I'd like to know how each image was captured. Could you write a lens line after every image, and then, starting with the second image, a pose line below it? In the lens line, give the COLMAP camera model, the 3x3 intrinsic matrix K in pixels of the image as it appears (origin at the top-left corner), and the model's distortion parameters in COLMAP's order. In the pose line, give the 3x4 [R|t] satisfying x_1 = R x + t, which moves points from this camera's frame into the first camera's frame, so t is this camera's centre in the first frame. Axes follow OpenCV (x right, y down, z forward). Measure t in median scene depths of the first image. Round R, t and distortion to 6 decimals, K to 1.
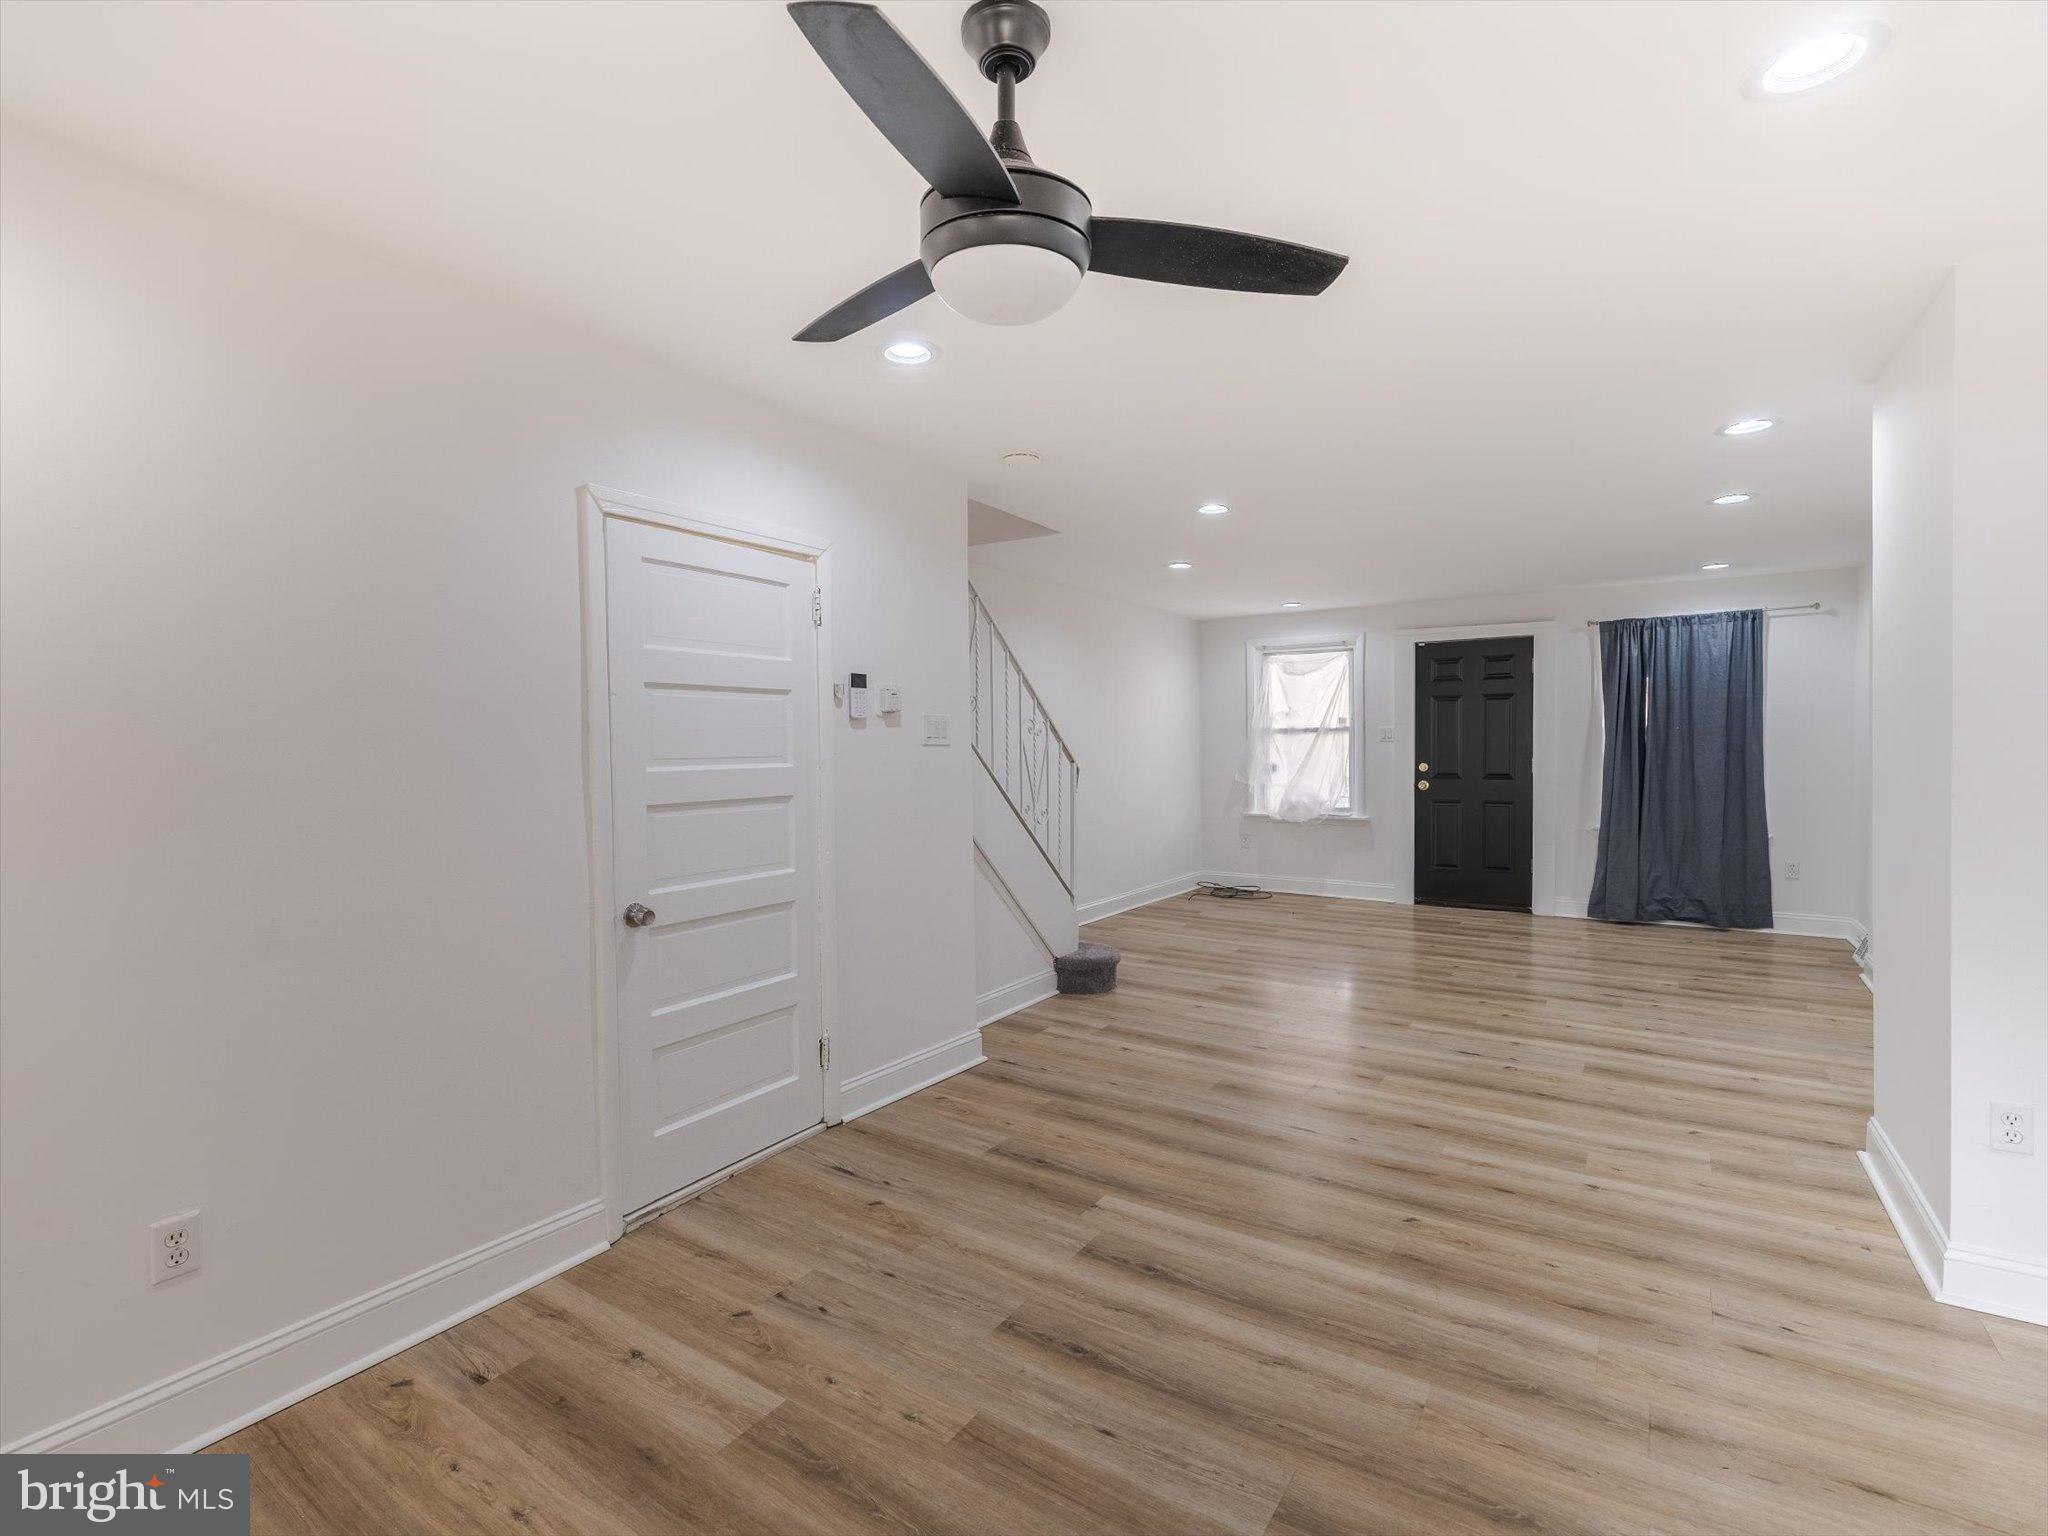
lens RADIAL K [[963.9, 0, 973.9], [0, 963.9, 766.0], [0, 0, 1]] dist [-0.002930, -0.000137]
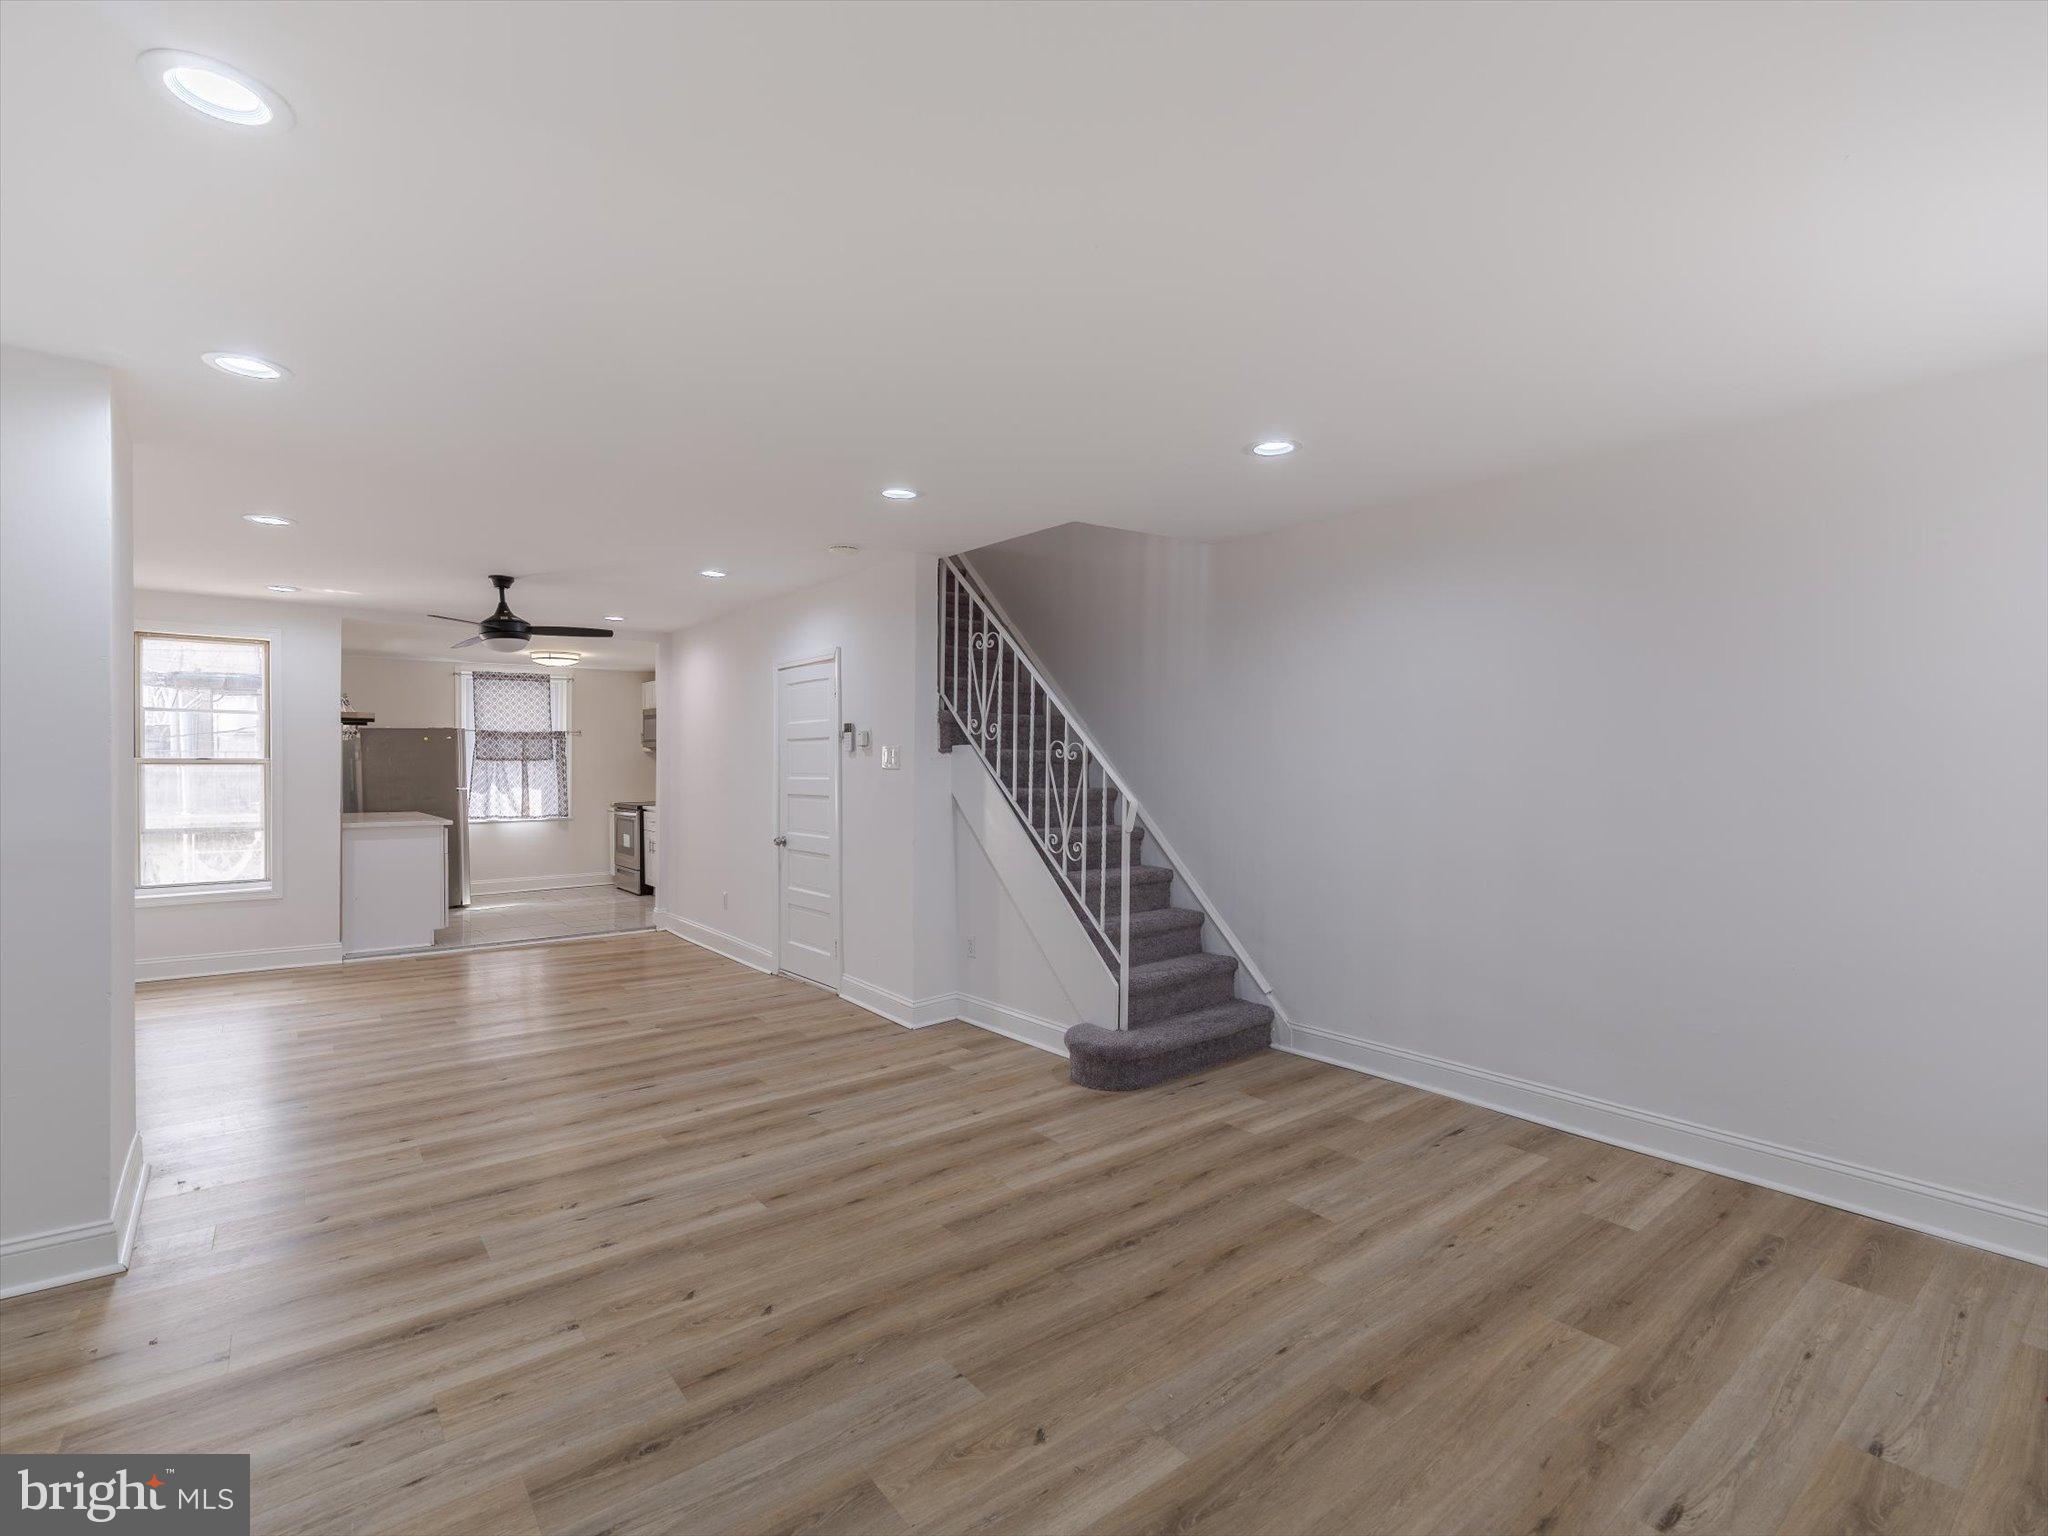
lens RADIAL K [[908.7, 0, 1025.5], [0, 908.7, 776.4], [0, 0, 1]] dist [-0.000874, 0.000244]
pose [[-0.256325, 0.024887, -0.966270, 1.518727], [-0.016339, 0.999414, 0.030075, -0.071550], [0.966453, 0.023497, -0.255768, 2.011966]]
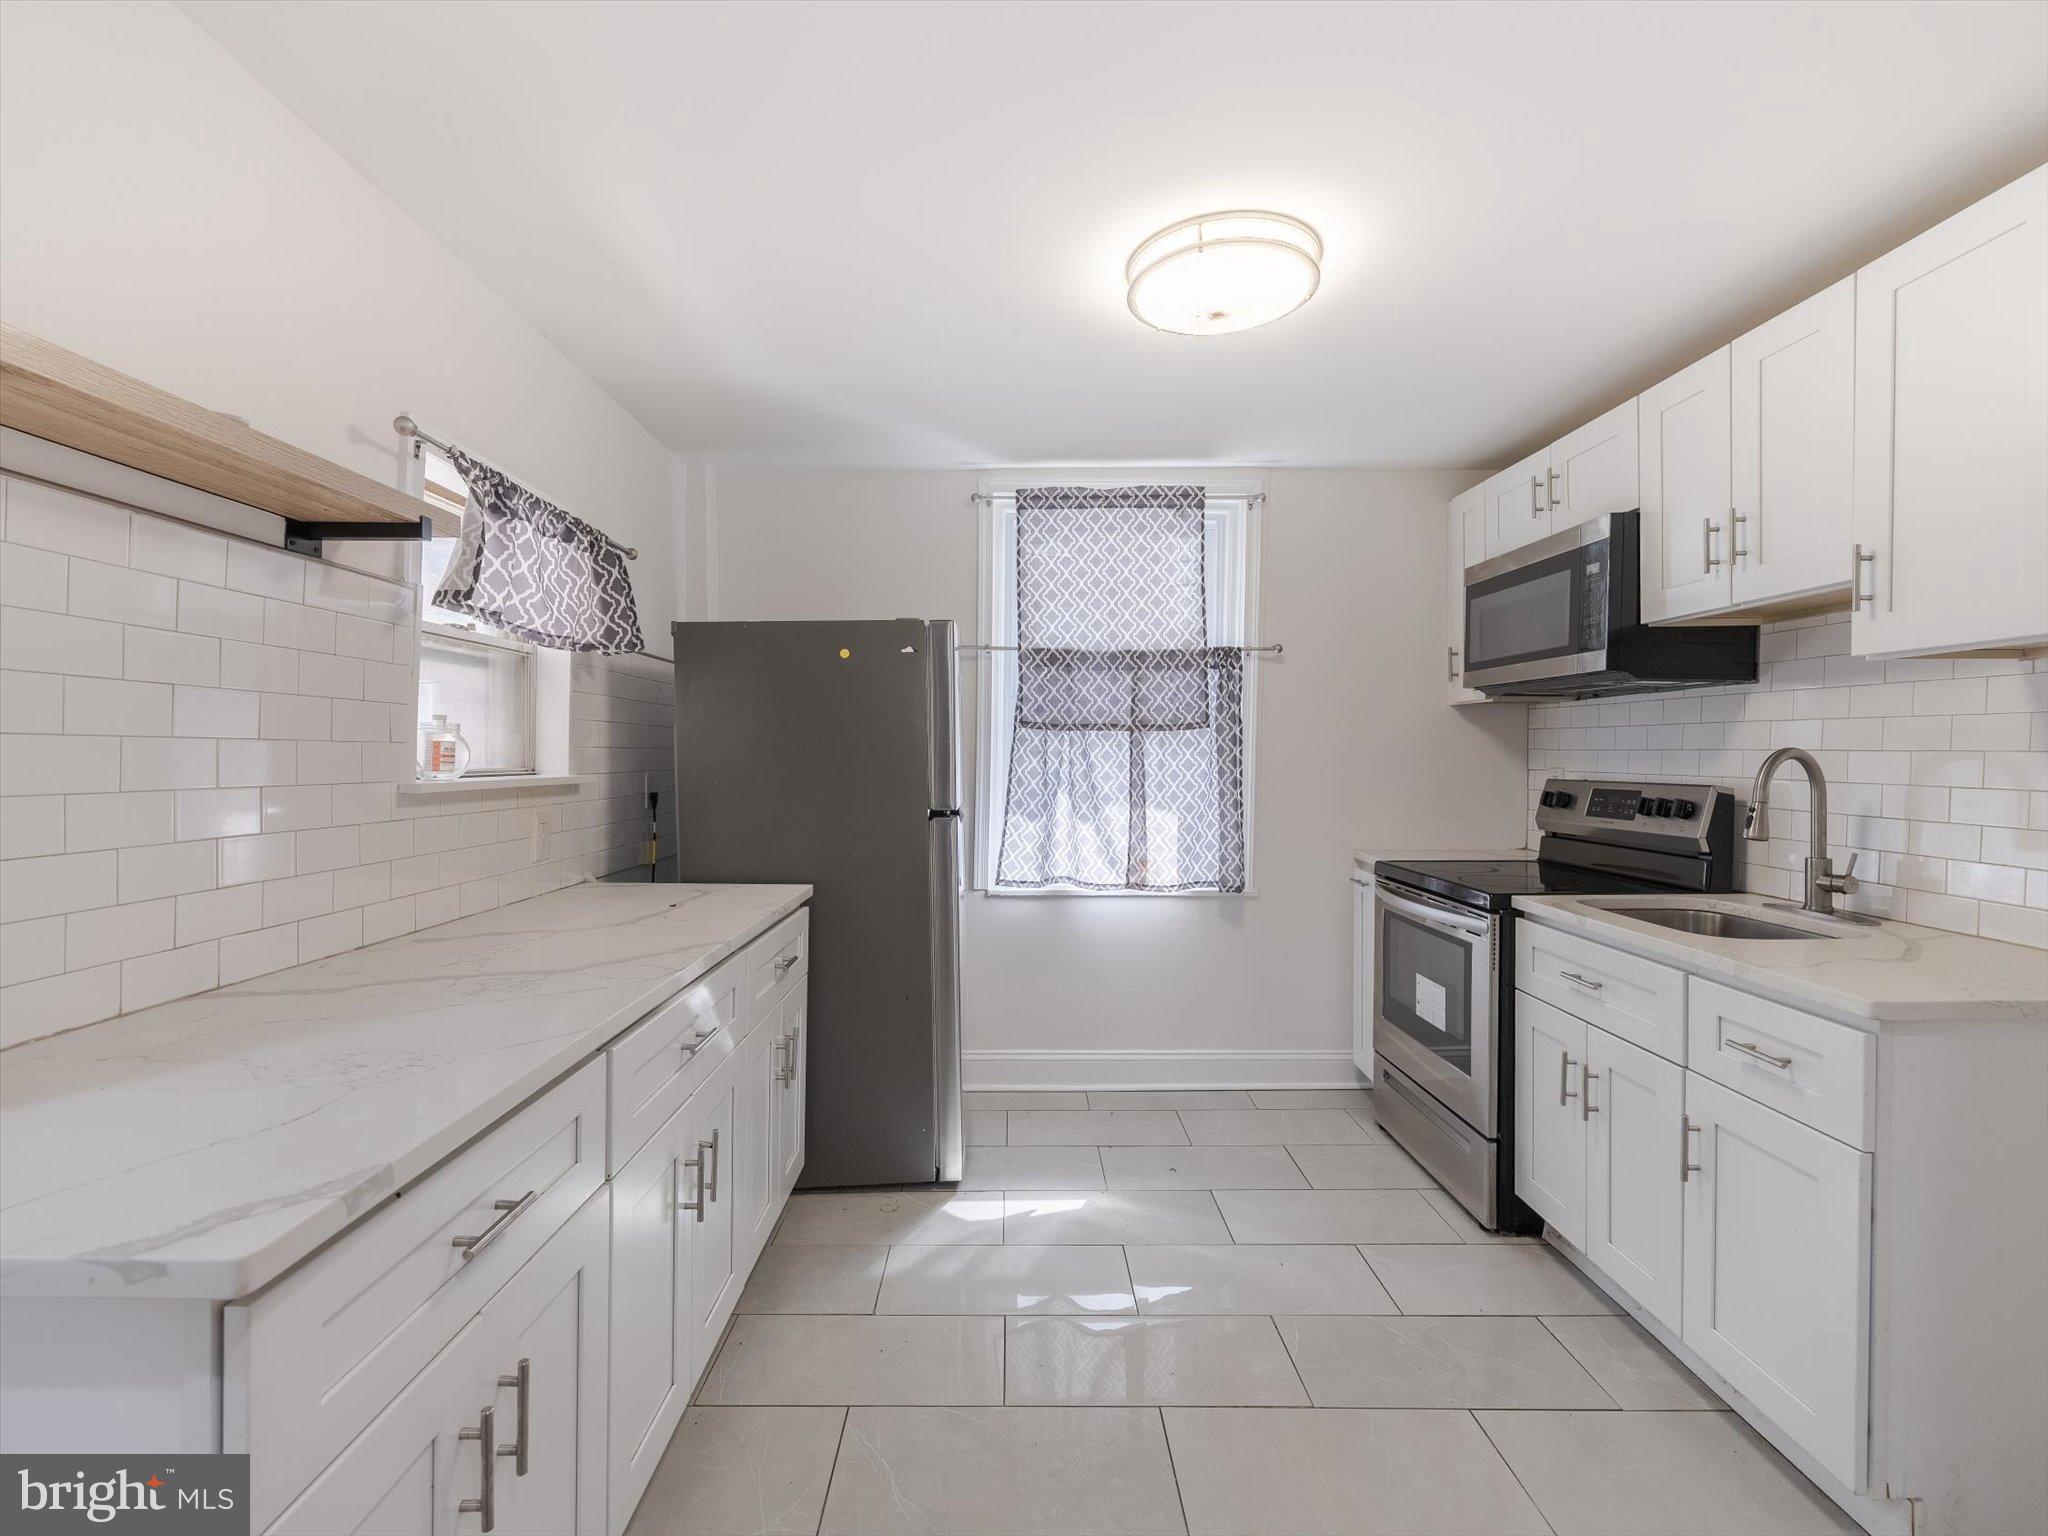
lens RADIAL K [[931.7, 0, 1052.8], [0, 931.7, 765.2], [0, 0, 1]] dist [0.000417, 0.000303]
pose [[-0.797517, 0.013941, -0.603136, -0.435105], [-0.009064, 0.999343, 0.035085, 0.006238], [0.603229, 0.033447, -0.796867, 0.265714]]
